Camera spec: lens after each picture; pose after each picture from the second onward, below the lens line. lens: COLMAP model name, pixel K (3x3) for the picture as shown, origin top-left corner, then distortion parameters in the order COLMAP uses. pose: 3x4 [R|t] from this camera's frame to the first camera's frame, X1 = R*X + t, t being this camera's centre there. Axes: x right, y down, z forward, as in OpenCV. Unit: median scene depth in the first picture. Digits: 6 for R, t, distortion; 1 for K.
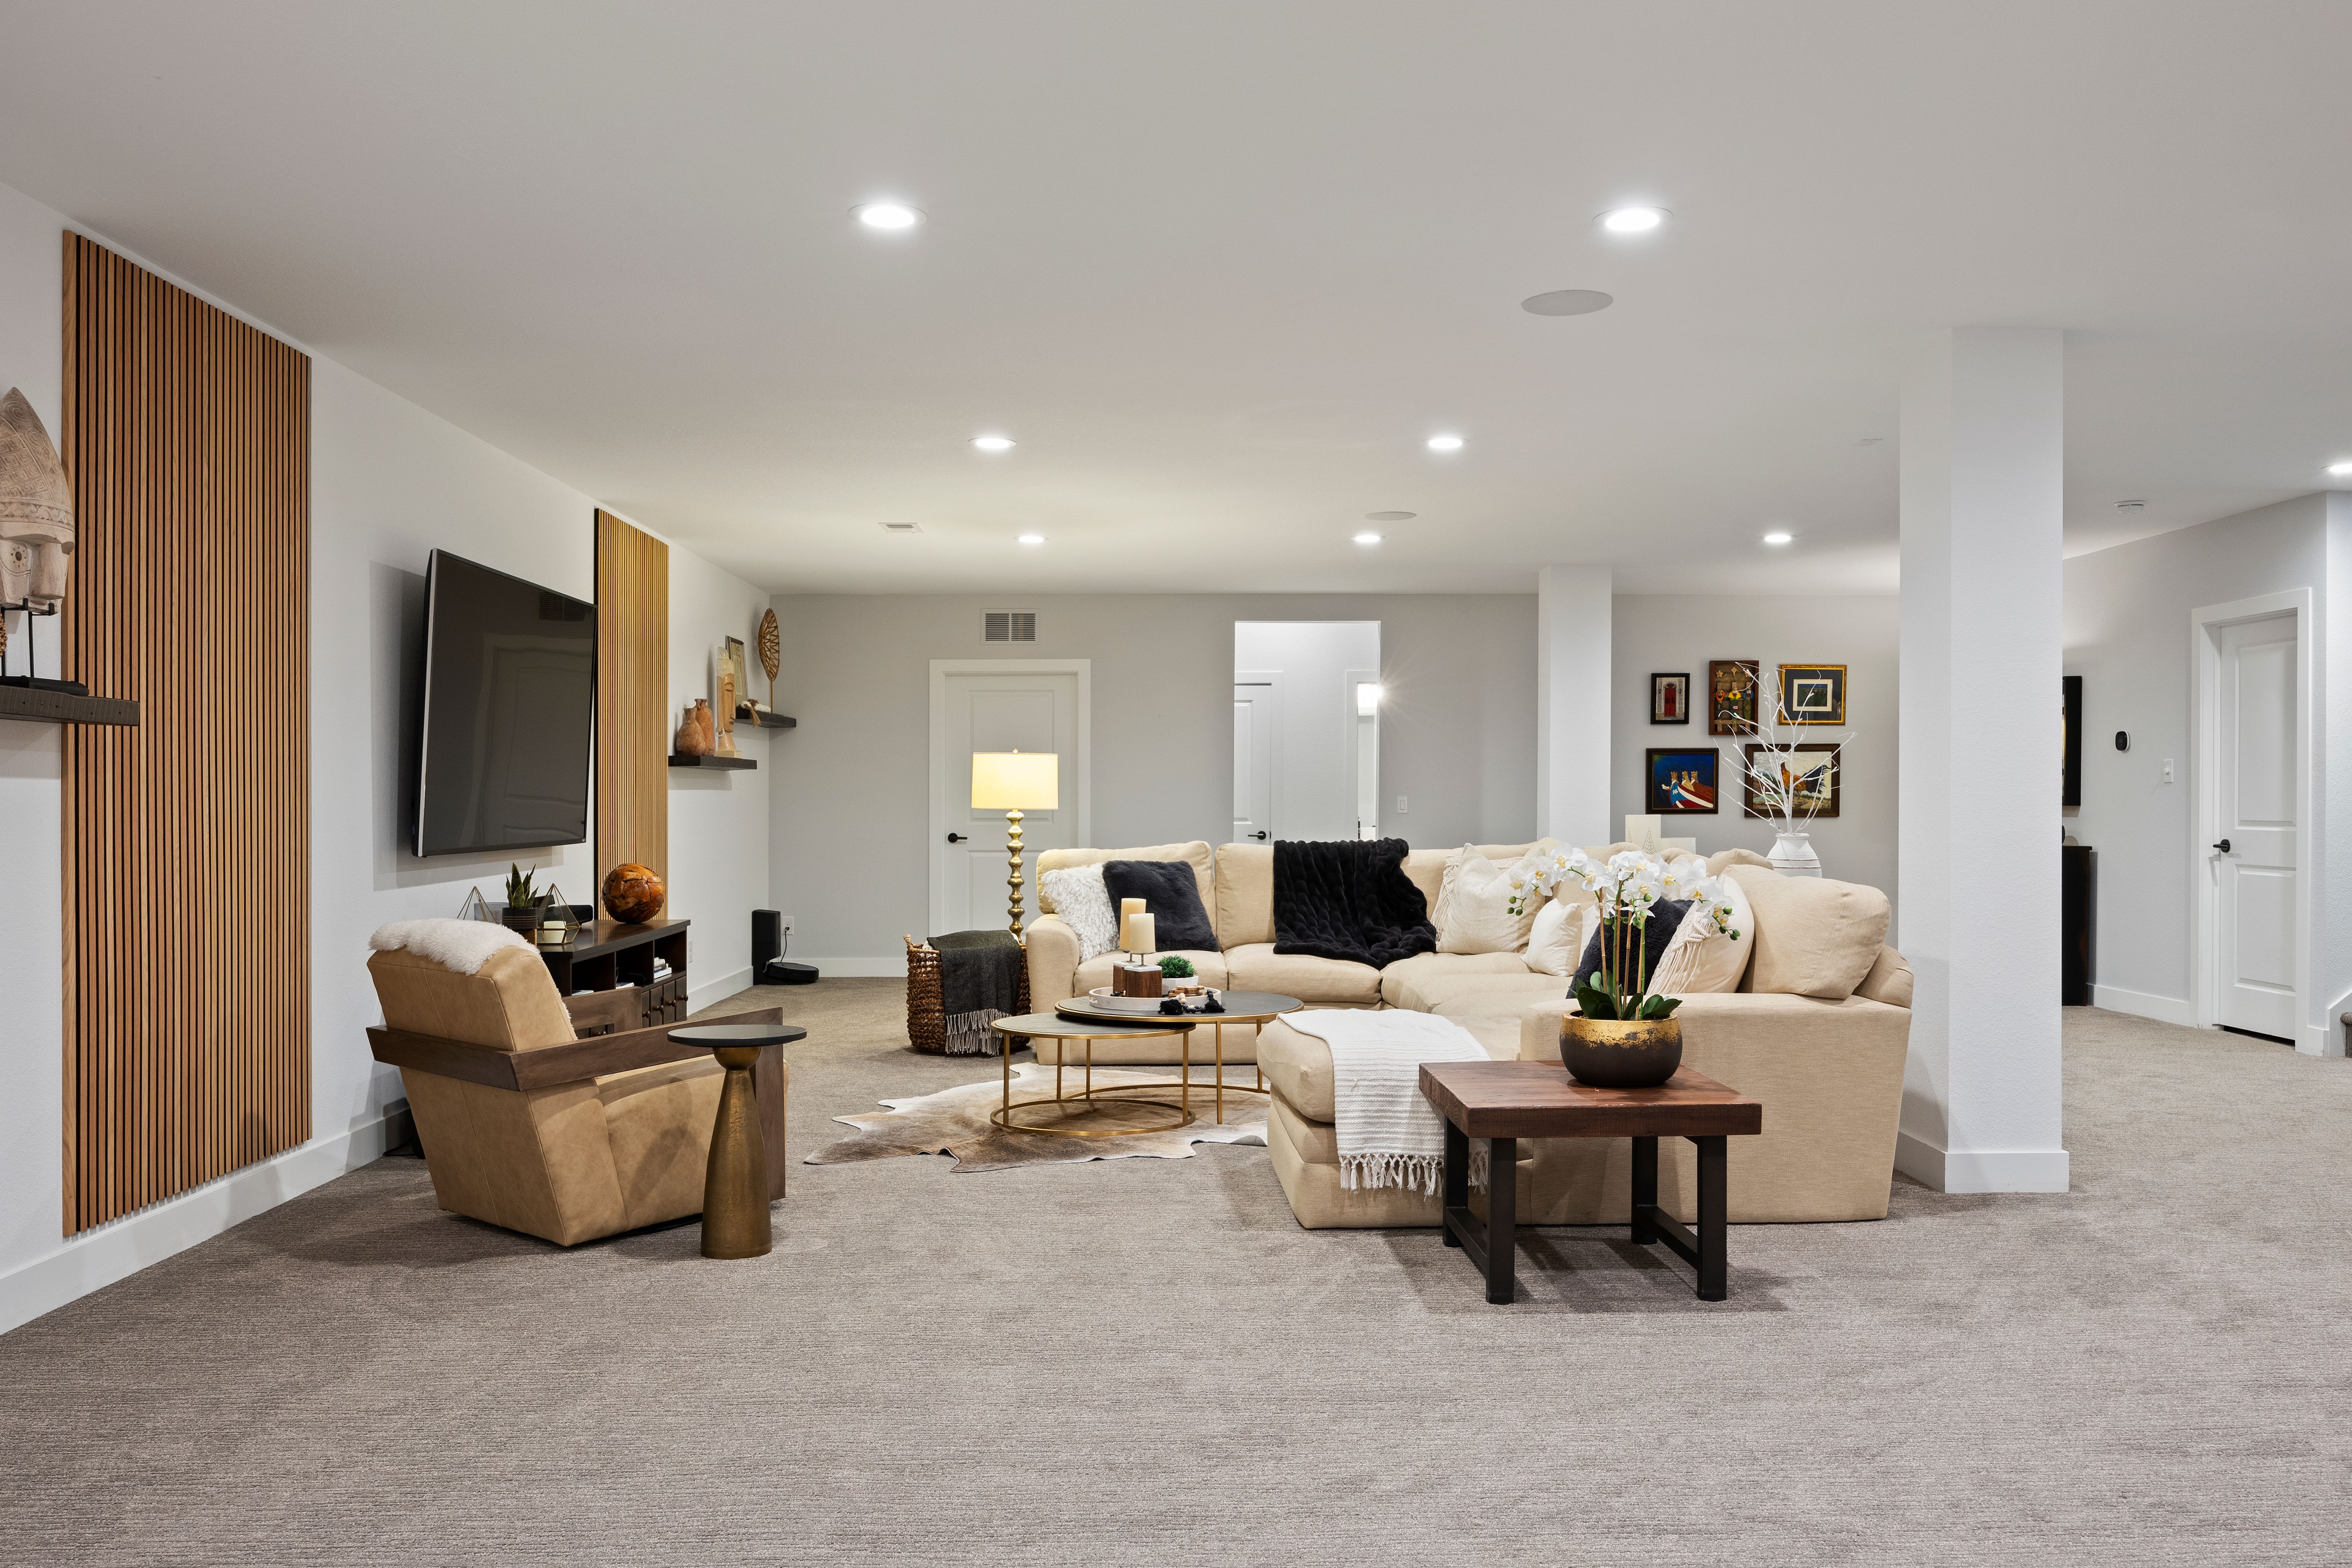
lens RADIAL K [[1791.7, 0, 1176.0], [0, 1791.7, 784.0], [0, 0, 1]] dist [0.001179, 0.000199]
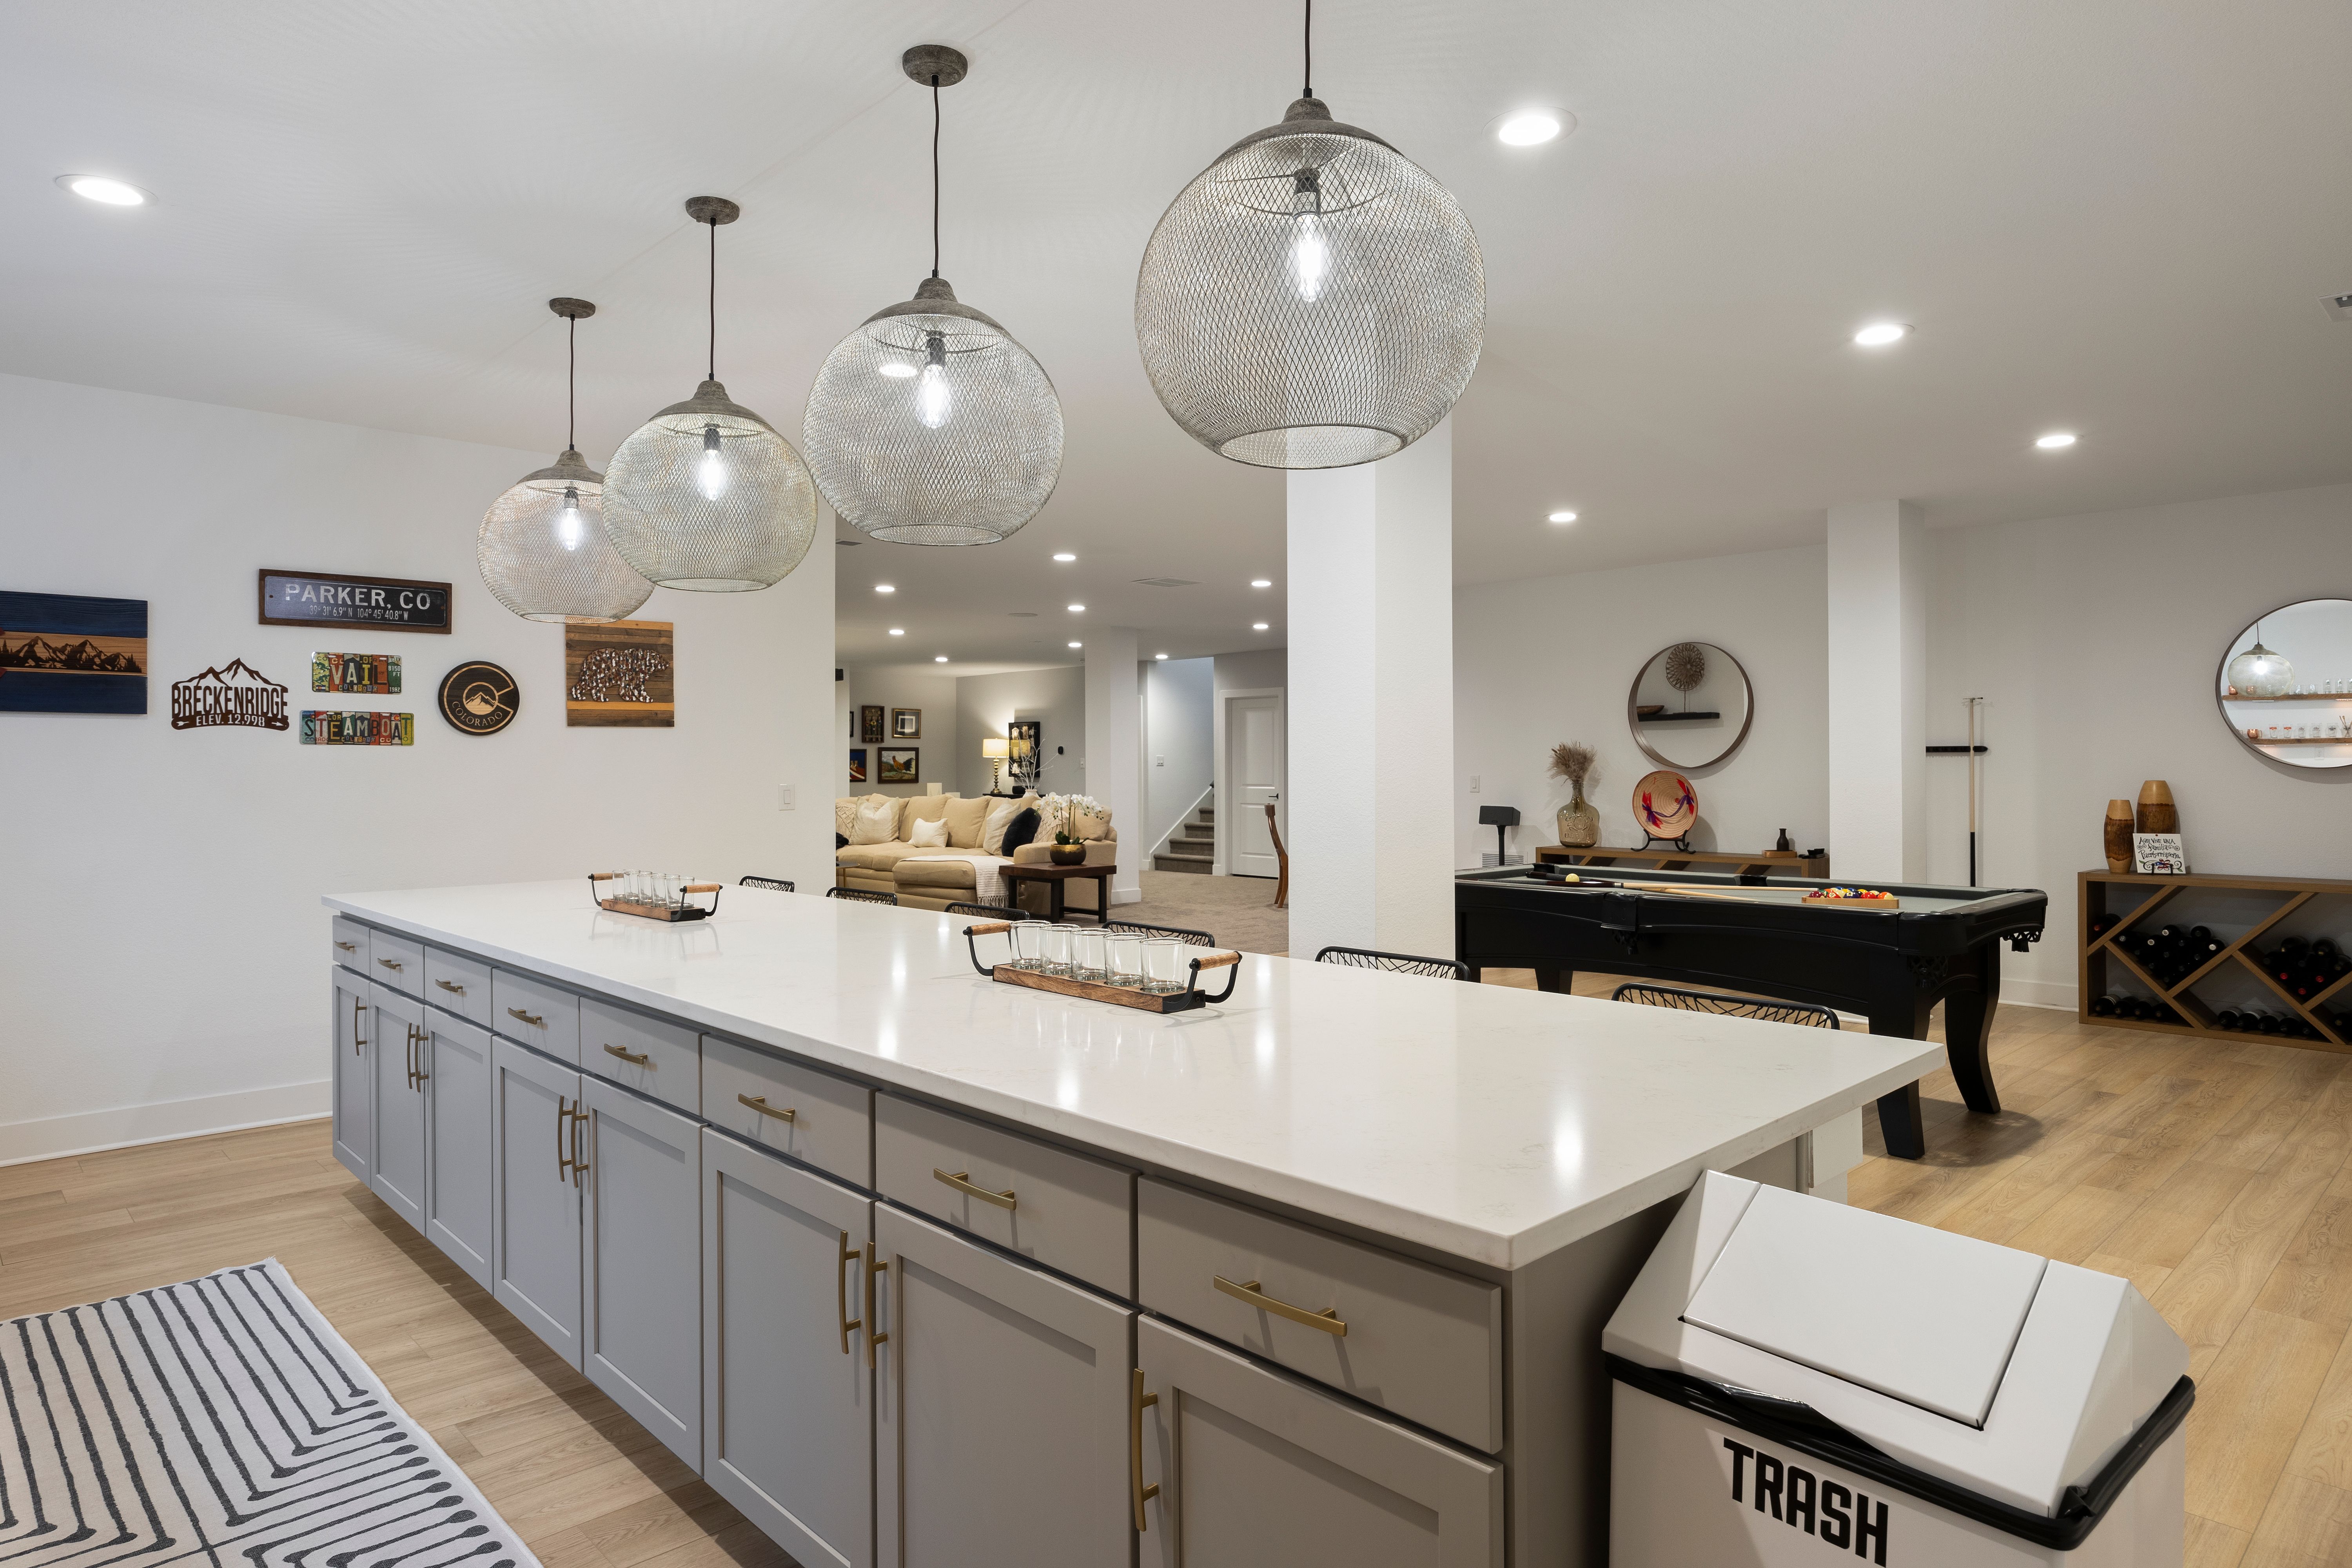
lens RADIAL K [[1377.5, 0, 1176.0], [0, 1377.5, 784.0], [0, 0, 1]] dist [0.000071, -0.000007]
pose [[0.731978, -0.011694, 0.681228, -0.501301], [-0.003425, 0.999777, 0.020843, -0.014242], [-0.681320, -0.017590, 0.731774, -0.375006]]
